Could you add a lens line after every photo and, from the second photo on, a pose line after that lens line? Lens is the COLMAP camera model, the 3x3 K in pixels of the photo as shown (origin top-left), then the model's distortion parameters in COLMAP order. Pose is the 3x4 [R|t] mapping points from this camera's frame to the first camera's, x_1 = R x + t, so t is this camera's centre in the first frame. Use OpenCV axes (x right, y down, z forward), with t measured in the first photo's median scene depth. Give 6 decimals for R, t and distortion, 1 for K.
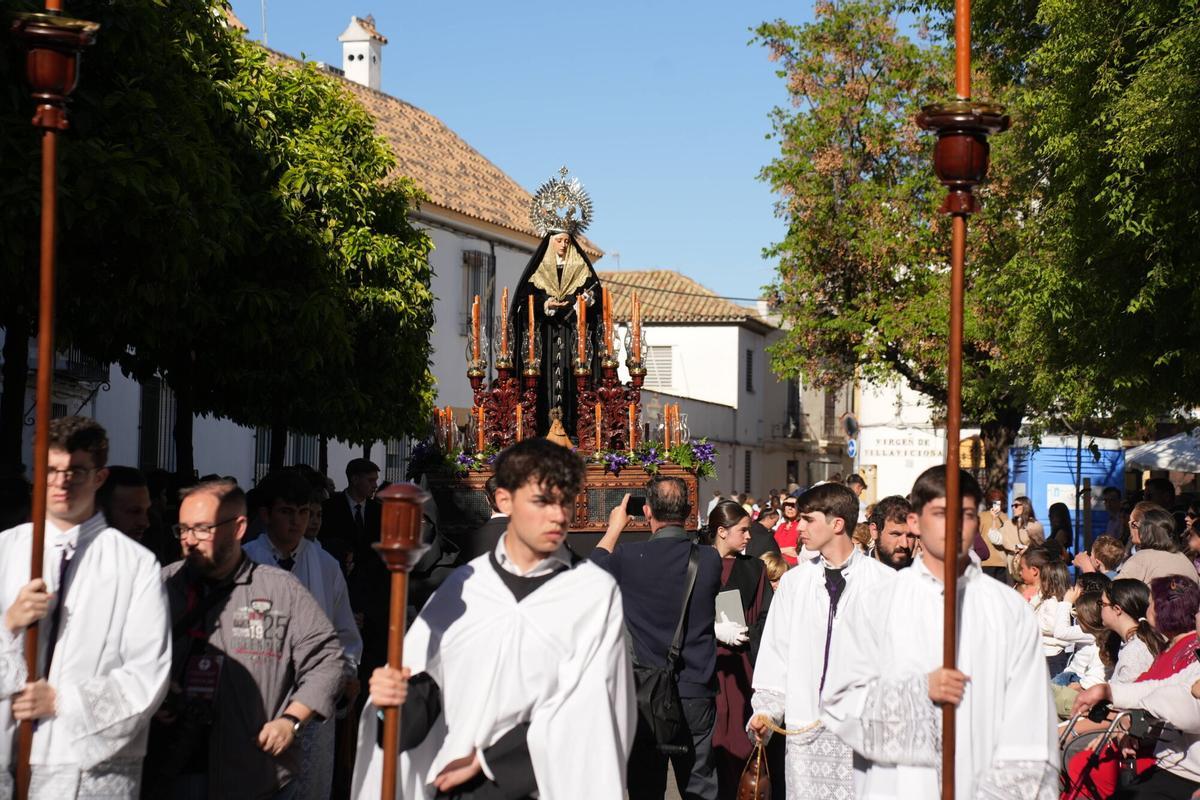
lens RADIAL K [[2292.4, 0, 601.3], [0, 2292.4, 381.3], [0, 0, 1]] dist [0.416947, 0.270799]
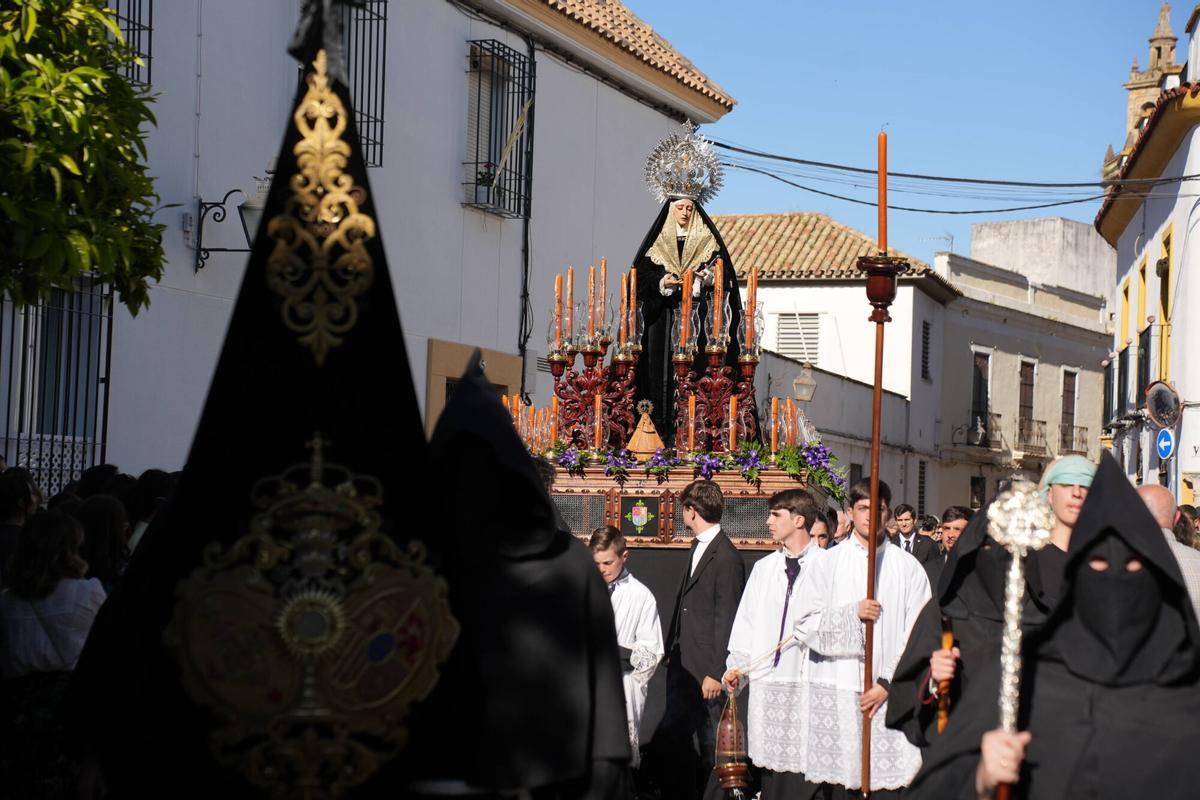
lens RADIAL K [[2048.7, 0, 598.1], [0, 2048.7, 391.7], [0, 0, 1]] dist [0.353758, 0.075237]
pose [[0.998527, 0.009827, -0.053358, -0.003740], [-0.010537, 0.999860, -0.013033, 0.018482], [0.053222, 0.013576, 0.998490, 0.353907]]
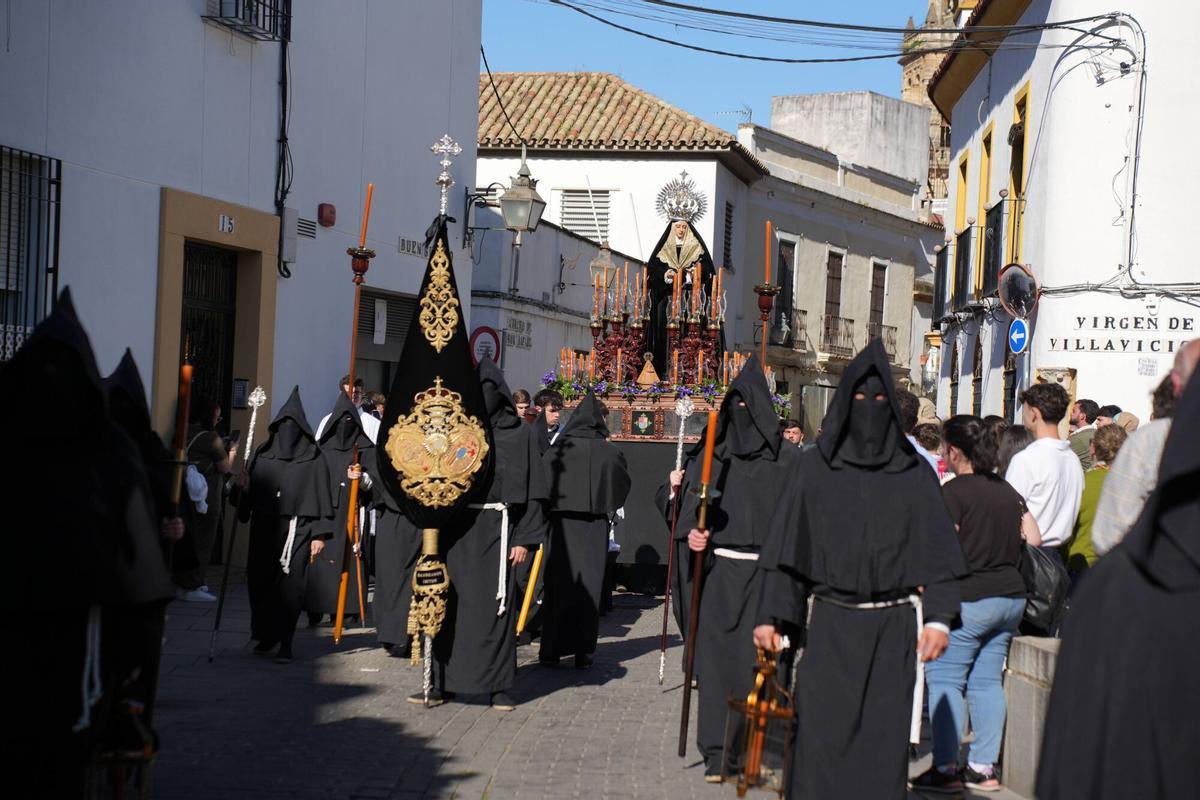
lens RADIAL K [[2292.4, 0, 601.3], [0, 2292.4, 381.3], [0, 0, 1]] dist [0.416947, 0.270799]
pose [[0.997701, 0.020869, 0.064473, -0.010635], [-0.022422, 0.999473, 0.023453, 0.021949], [-0.063950, -0.024844, 0.997644, 0.378999]]
